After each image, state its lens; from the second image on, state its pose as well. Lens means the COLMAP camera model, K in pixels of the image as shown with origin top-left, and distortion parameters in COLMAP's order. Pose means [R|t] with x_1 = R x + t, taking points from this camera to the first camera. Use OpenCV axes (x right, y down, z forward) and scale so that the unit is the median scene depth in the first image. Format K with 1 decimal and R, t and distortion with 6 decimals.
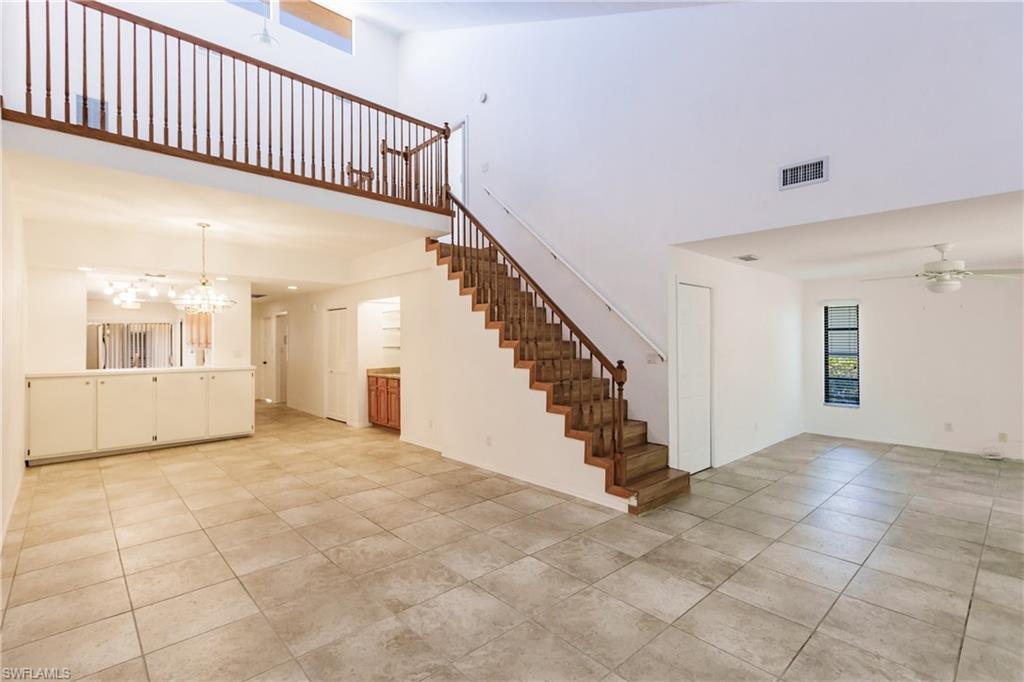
lens RADIAL K [[465.0, 0, 499.0], [0, 465.0, 337.2], [0, 0, 1]] dist [-0.000371, -0.000878]
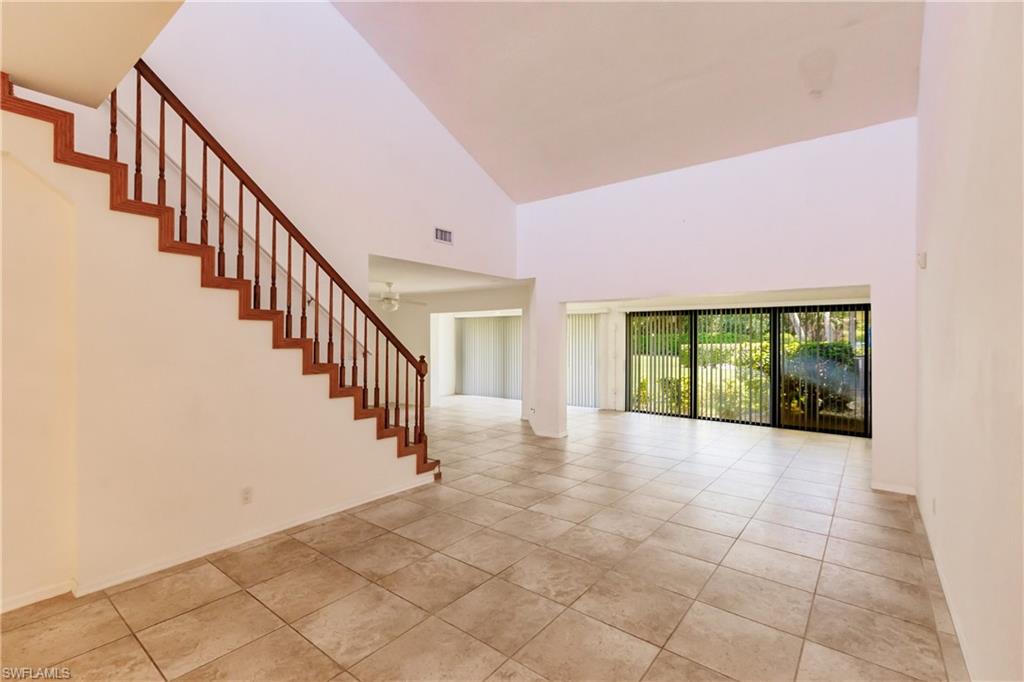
lens RADIAL K [[467.3, 0, 496.5], [0, 467.3, 337.3], [0, 0, 1]] dist [0.002577, 0.000139]
pose [[-0.151464, 0.005360, 0.988448, -0.815939], [-0.009411, 0.999932, -0.006864, 0.009809], [-0.988418, -0.010341, -0.151404, 0.883873]]
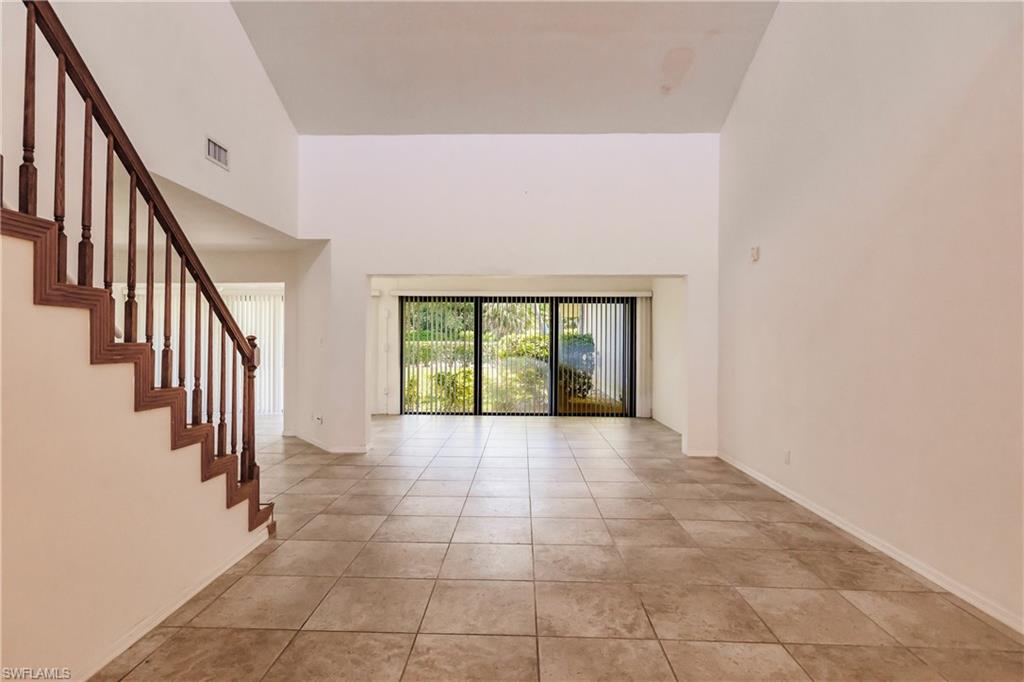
lens RADIAL K [[537.6, 0, 506.4], [0, 537.6, 339.8], [0, 0, 1]] dist [-0.001200, -0.000866]
pose [[-0.723533, -0.001137, 0.690288, -0.518510], [-0.008453, 0.999938, -0.007214, 0.052101], [-0.690238, -0.011054, -0.723498, 1.176512]]
